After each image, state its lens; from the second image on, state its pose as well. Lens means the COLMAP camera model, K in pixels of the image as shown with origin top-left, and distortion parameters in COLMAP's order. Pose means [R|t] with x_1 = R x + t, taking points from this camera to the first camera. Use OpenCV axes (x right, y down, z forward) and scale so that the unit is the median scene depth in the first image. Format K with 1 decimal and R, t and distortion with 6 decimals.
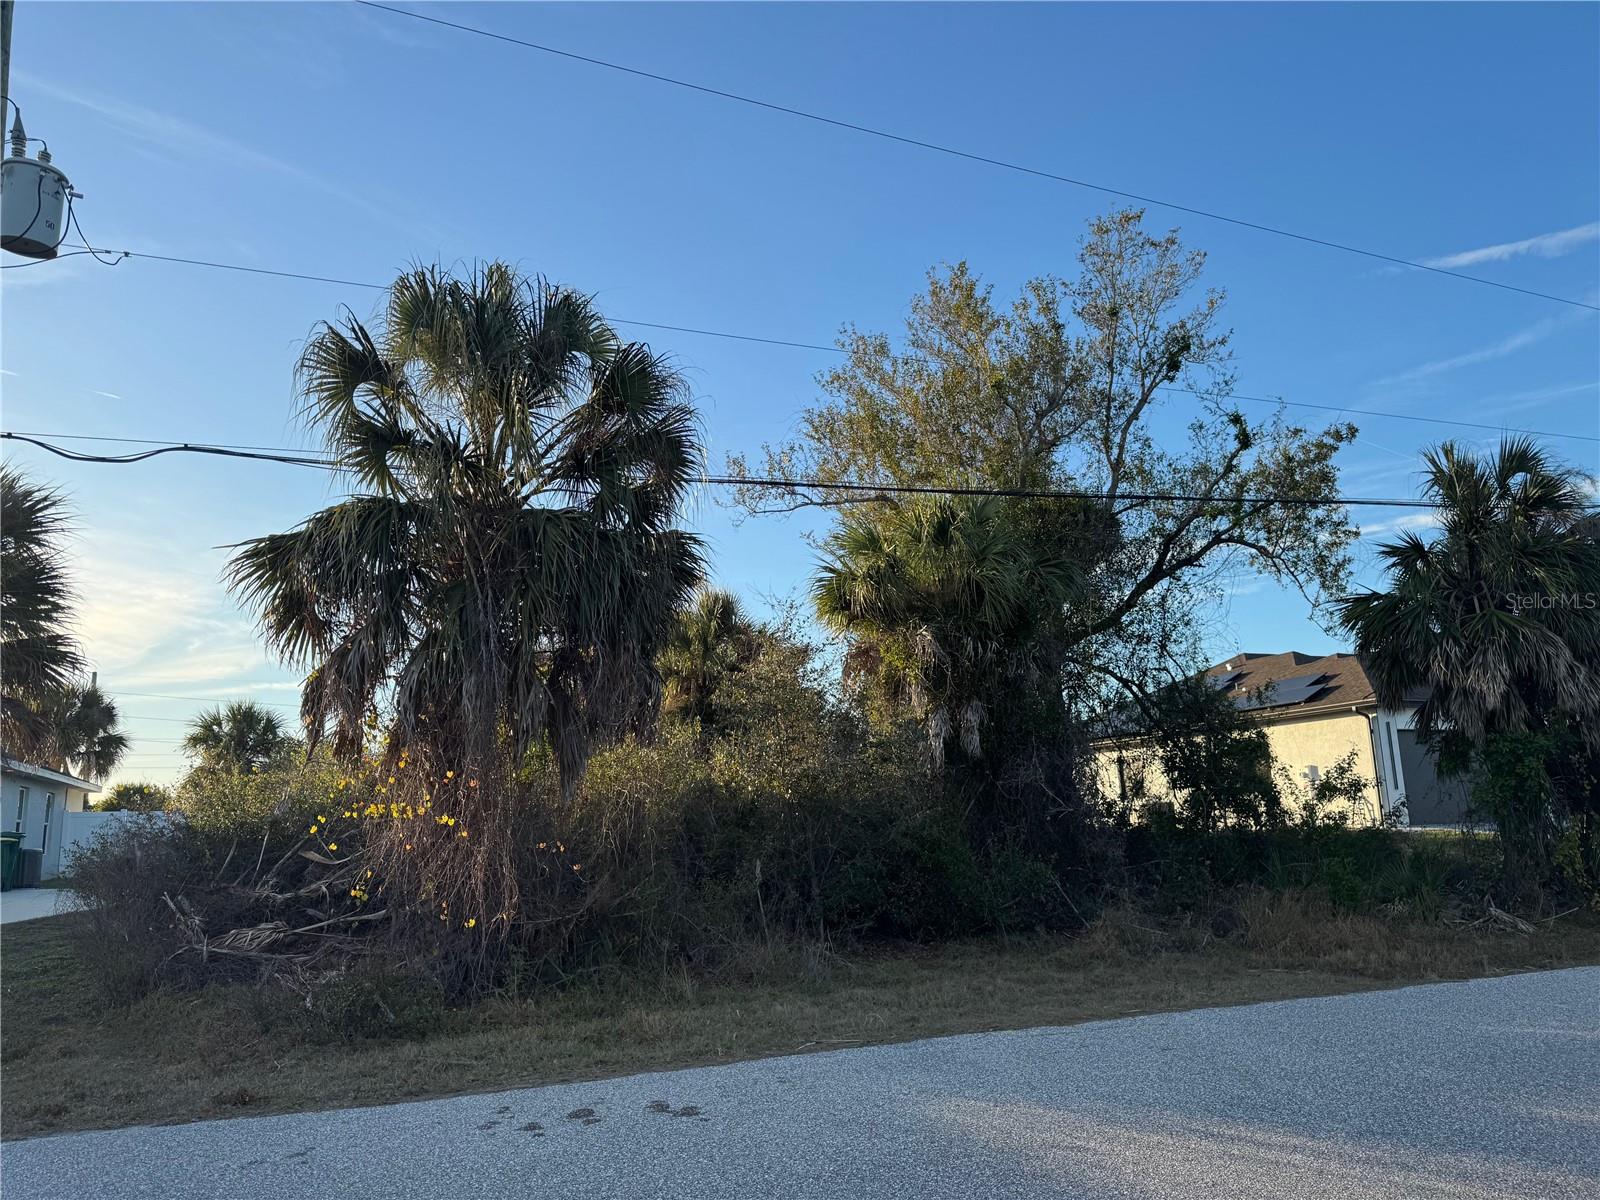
lens RADIAL K [[1105.8, 0, 769.8], [0, 1105.8, 607.5], [0, 0, 1]] dist [0.031140, -0.044326]
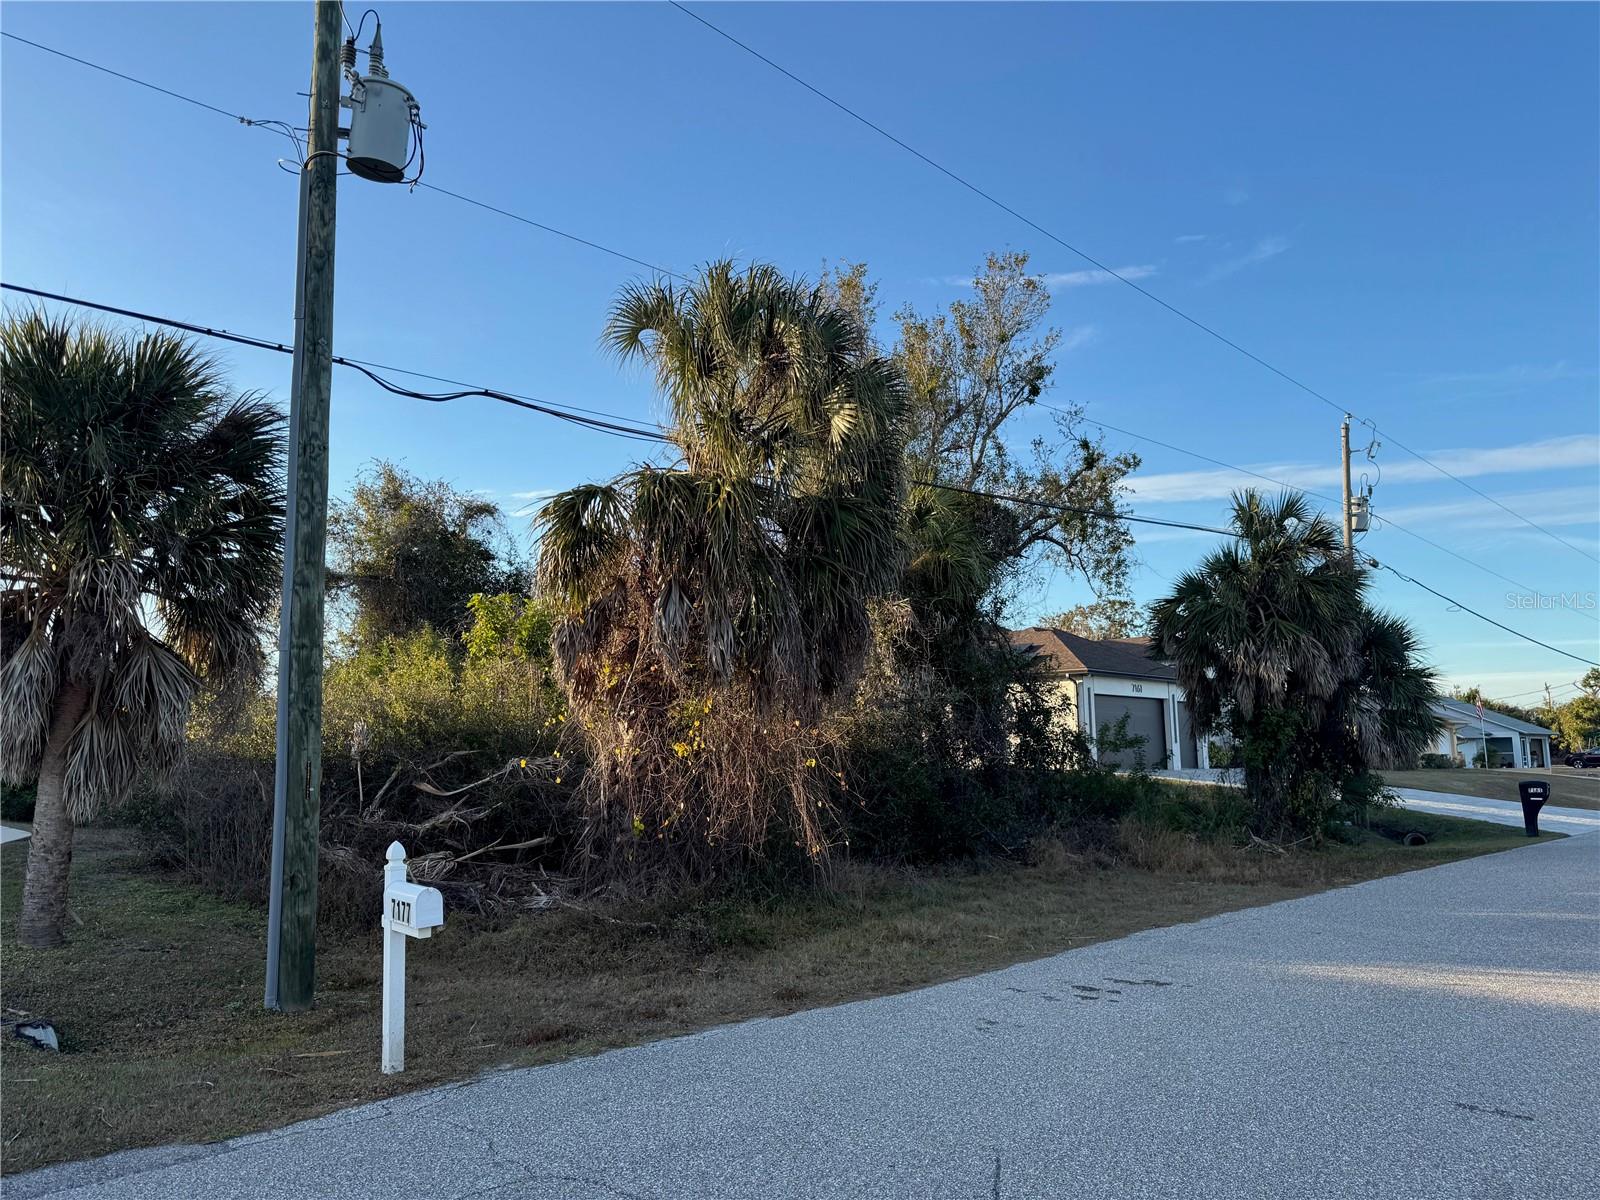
lens RADIAL K [[1109.1, 0, 762.1], [0, 1109.1, 596.7], [0, 0, 1]] dist [0.001235, -0.000500]
pose [[0.928689, 0.077096, 0.362758, -0.359641], [-0.095920, 0.994804, 0.034138, -0.009254], [-0.358241, -0.066499, 0.931258, -0.029132]]
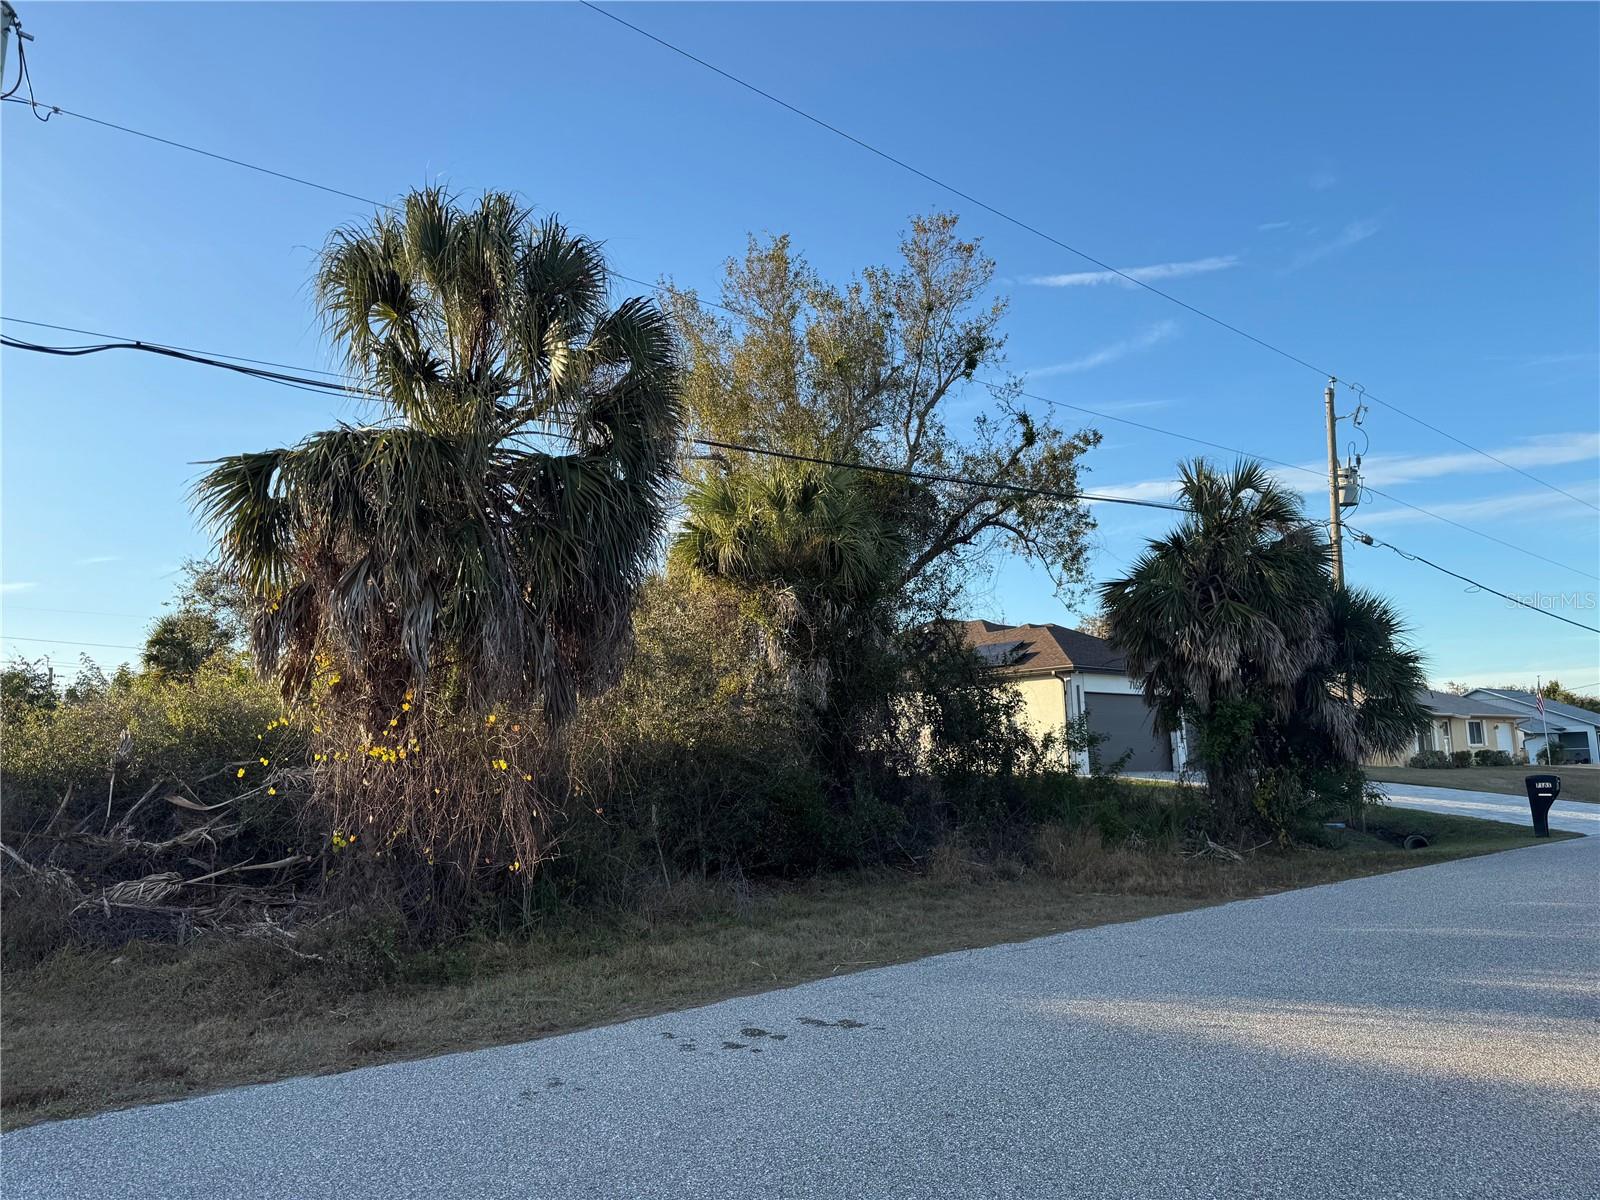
lens RADIAL K [[1105.8, 0, 769.8], [0, 1105.8, 607.5], [0, 0, 1]] dist [0.031140, -0.044326]
pose [[0.948604, 0.052050, 0.312157, -0.177552], [-0.066815, 0.997087, 0.036783, -0.000905], [-0.309333, -0.055750, 0.949318, -0.005830]]
